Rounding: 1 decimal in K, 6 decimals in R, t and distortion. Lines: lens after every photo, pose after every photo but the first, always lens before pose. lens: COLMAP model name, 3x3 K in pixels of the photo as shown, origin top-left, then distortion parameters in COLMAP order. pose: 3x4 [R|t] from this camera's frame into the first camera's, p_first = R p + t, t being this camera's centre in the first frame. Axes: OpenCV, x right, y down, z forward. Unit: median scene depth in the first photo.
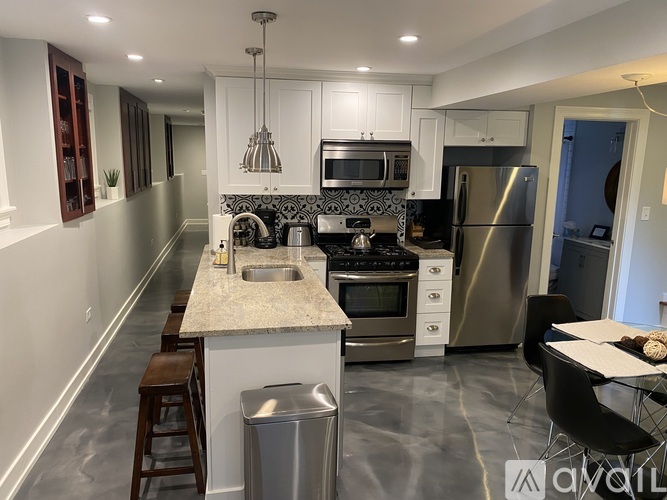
lens RADIAL K [[509.3, 0, 335.5], [0, 509.3, 243.0], [0, 0, 1]] dist [0.045512, -0.052779]
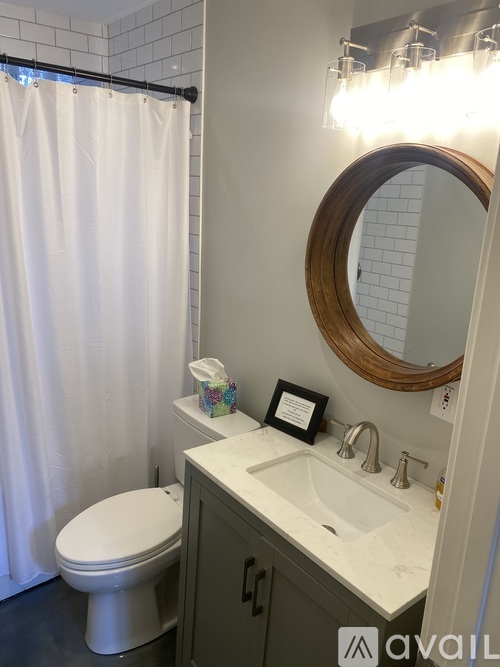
lens RADIAL K [[509.3, 0, 250.0], [0, 509.3, 333.5], [0, 0, 1]] dist [0.045512, -0.052779]
pose [[0.880626, -0.107873, 0.461368, 0.477310], [0.050304, 0.989521, 0.135344, -0.146932], [-0.471133, -0.095979, 0.876825, 1.011271]]
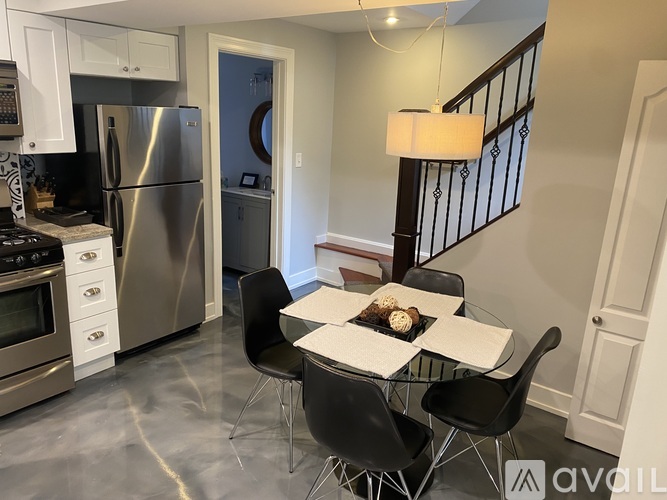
lens RADIAL K [[509.3, 0, 335.5], [0, 509.3, 243.0], [0, 0, 1]] dist [0.045512, -0.052779]
pose [[0.739644, -0.152389, 0.655518, -0.011718], [0.080995, 0.987103, 0.138083, -0.032335], [-0.668106, -0.049038, 0.742448, 0.242512]]
